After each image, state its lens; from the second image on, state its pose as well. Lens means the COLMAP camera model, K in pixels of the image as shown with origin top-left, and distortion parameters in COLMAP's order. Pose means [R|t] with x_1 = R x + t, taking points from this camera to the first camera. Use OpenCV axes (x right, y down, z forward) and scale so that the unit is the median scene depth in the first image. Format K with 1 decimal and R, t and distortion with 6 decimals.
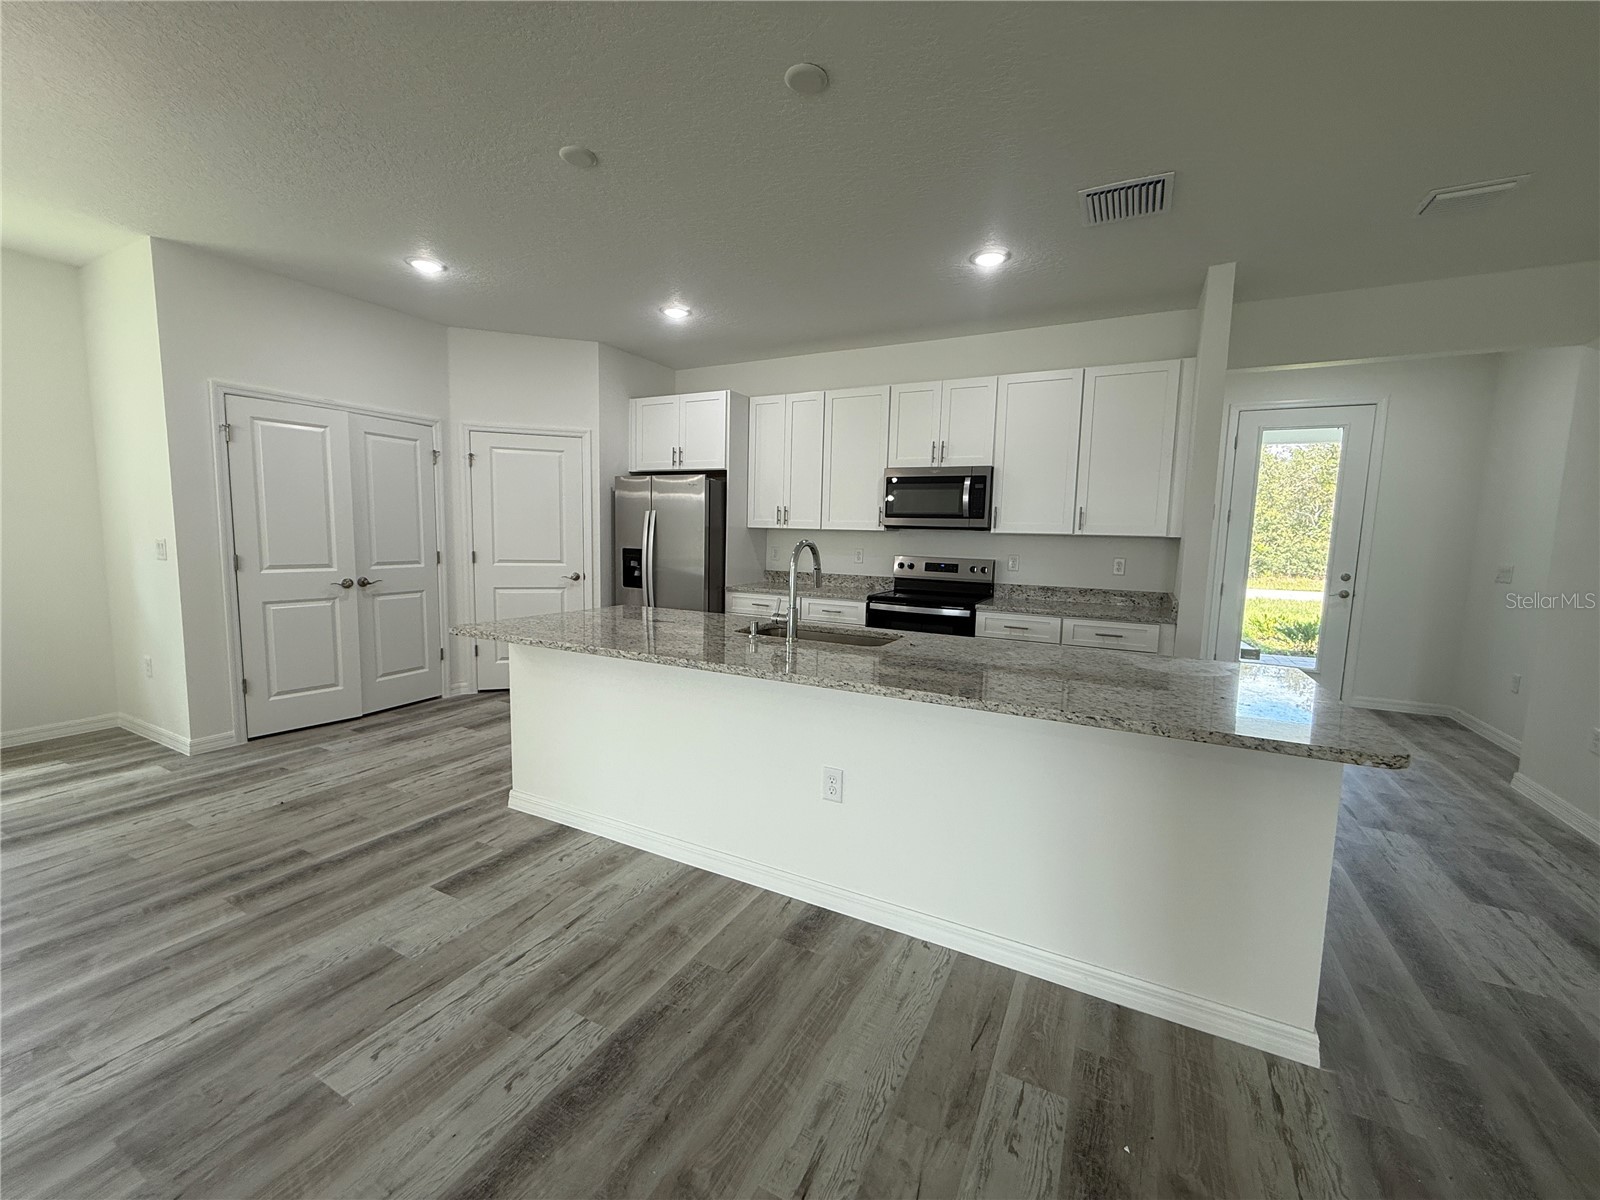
lens RADIAL K [[638.9, 0, 797.8], [0, 638.9, 597.6], [0, 0, 1]] dist [0.000603, 0.000075]
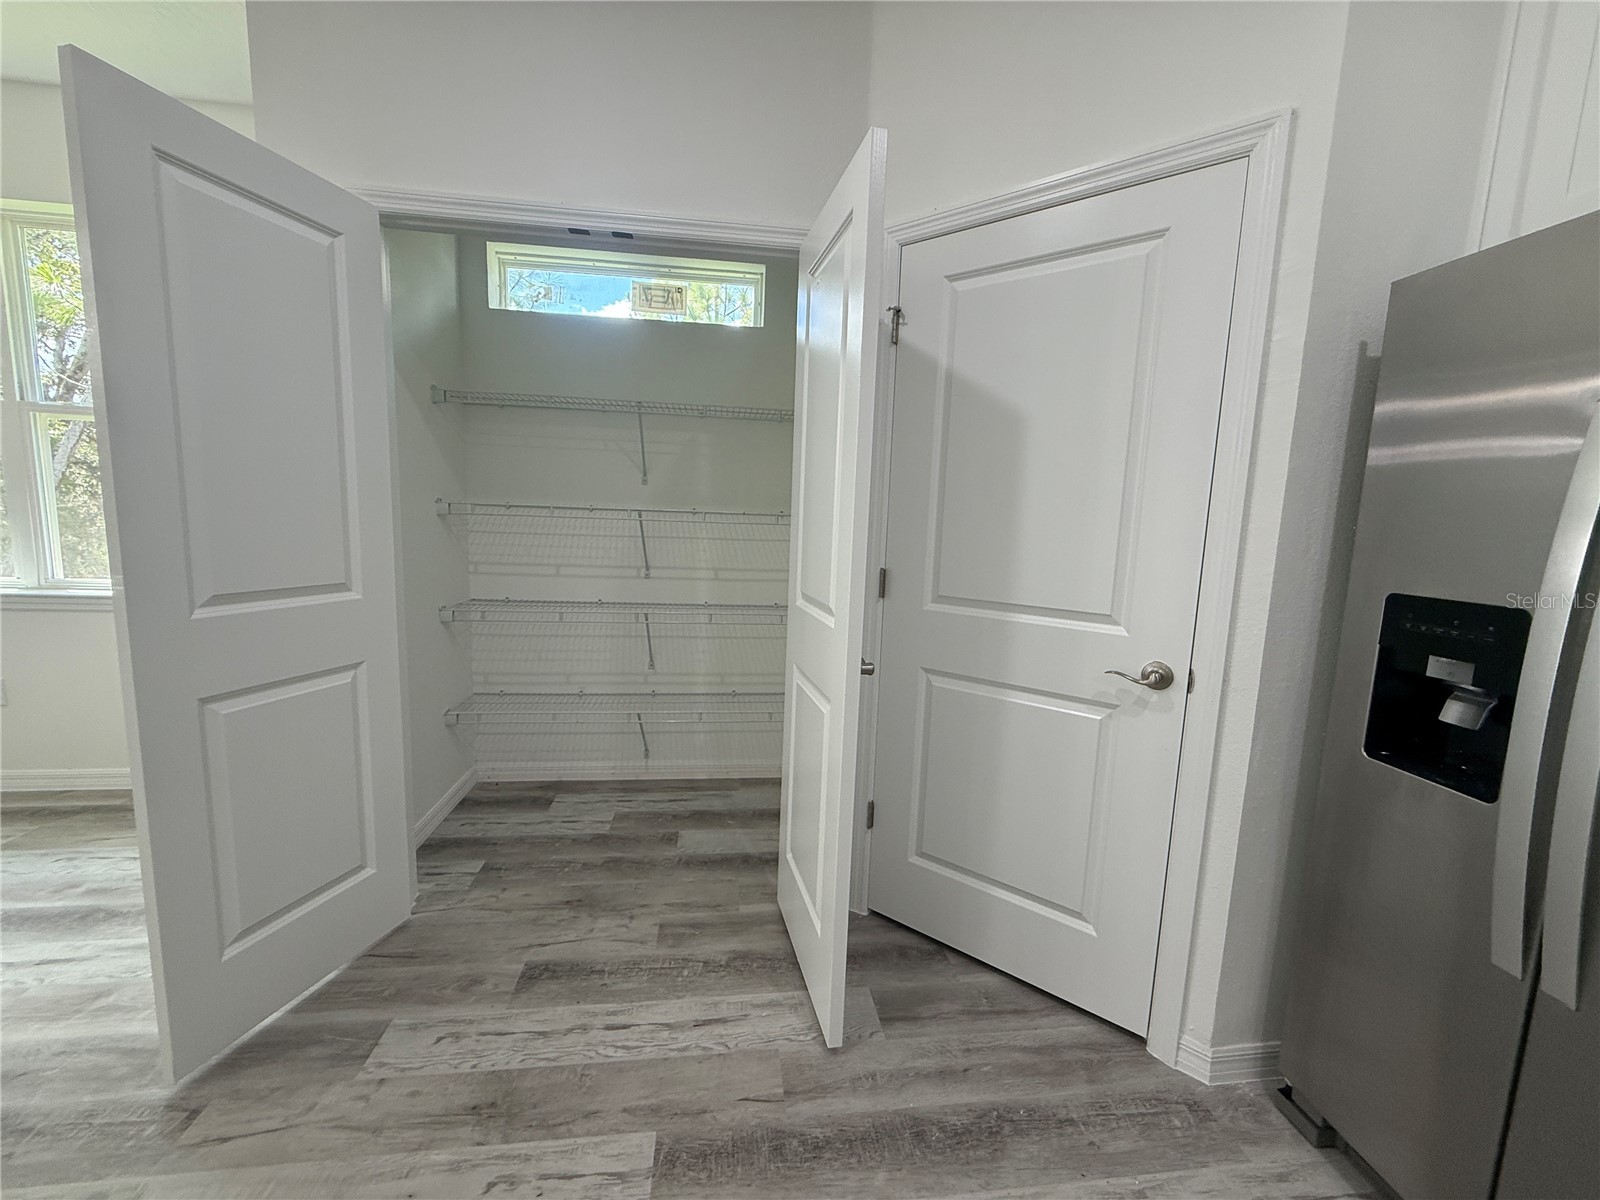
lens RADIAL K [[638.9, 0, 797.9], [0, 638.9, 597.8], [0, 0, 1]] dist [0.000603, 0.000075]
pose [[0.573476, 0.102111, -0.812833, -0.265667], [-0.105684, 0.993132, 0.050198, -0.082513], [0.812376, 0.057117, 0.580329, 0.884400]]
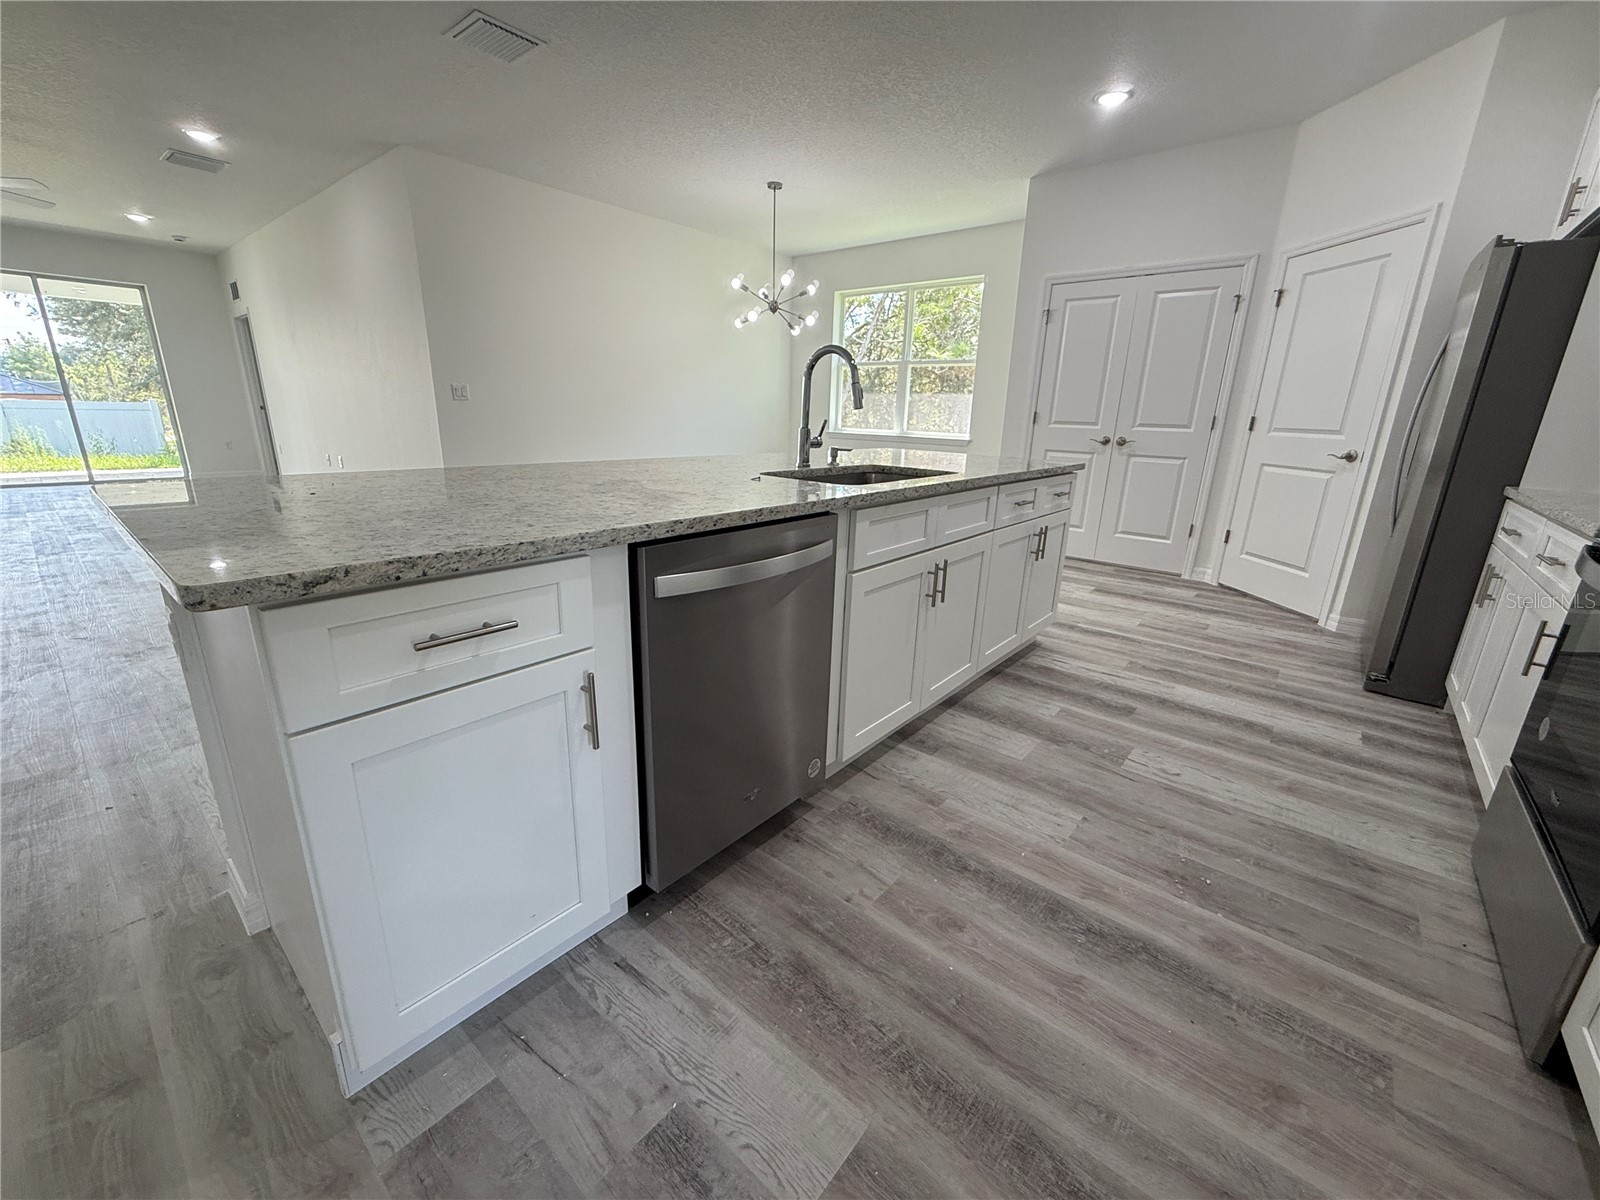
lens RADIAL K [[638.9, 0, 799.6], [0, 638.9, 599.4], [0, 0, 1]] dist [0.000603, 0.000075]
pose [[-0.210084, 0.251824, -0.944695, 0.554041], [-0.131166, 0.950264, 0.282478, -0.004953], [0.968845, 0.183256, -0.166605, 0.736506]]
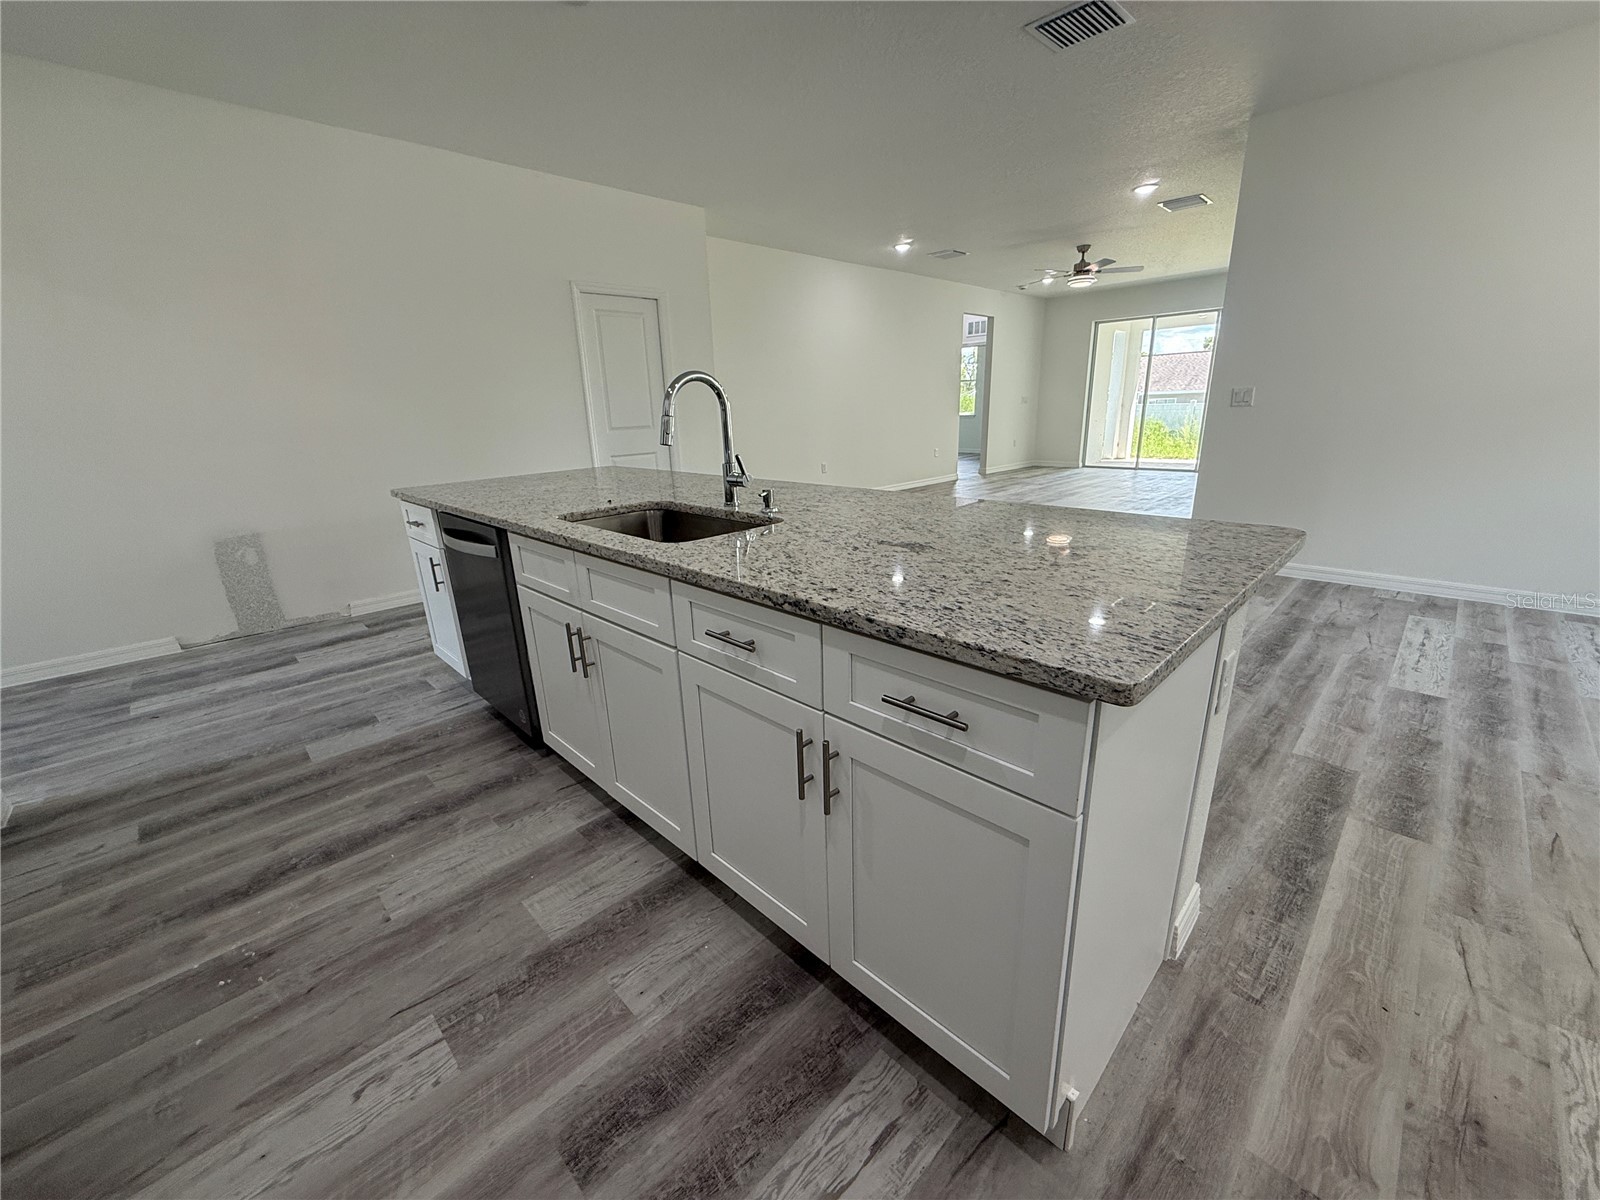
lens RADIAL K [[638.9, 0, 798.3], [0, 638.9, 603.1], [0, 0, 1]] dist [0.000603, 0.000075]
pose [[-0.953413, -0.083684, 0.289828, -0.205590], [0.039571, 0.917759, 0.395162, -0.082186], [-0.299061, 0.388222, -0.871692, 1.072971]]
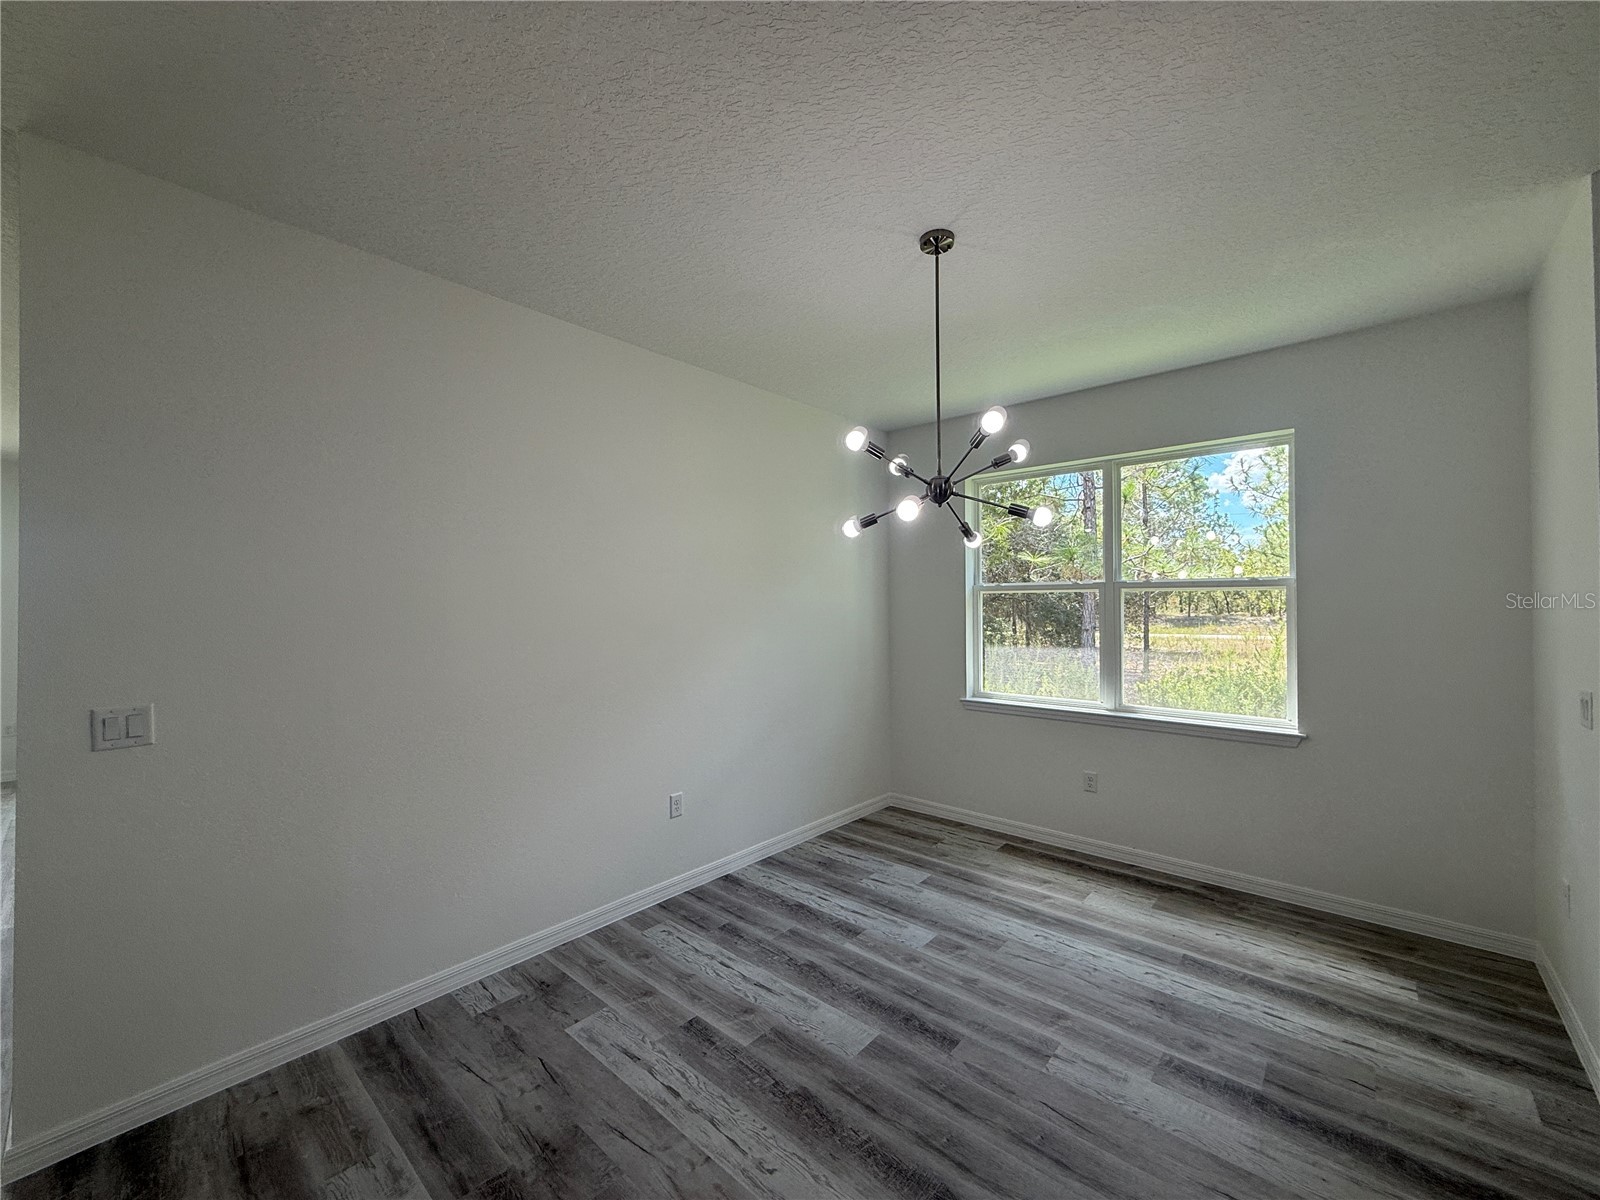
lens RADIAL K [[638.9, 0, 798.7], [0, 638.9, 598.7], [0, 0, 1]] dist [0.000603, 0.000075]
pose [[-0.237042, -0.029986, -0.971036, -0.236512], [-0.100728, 0.994895, -0.006134, -0.086434], [0.966263, 0.096357, -0.238852, 0.389860]]
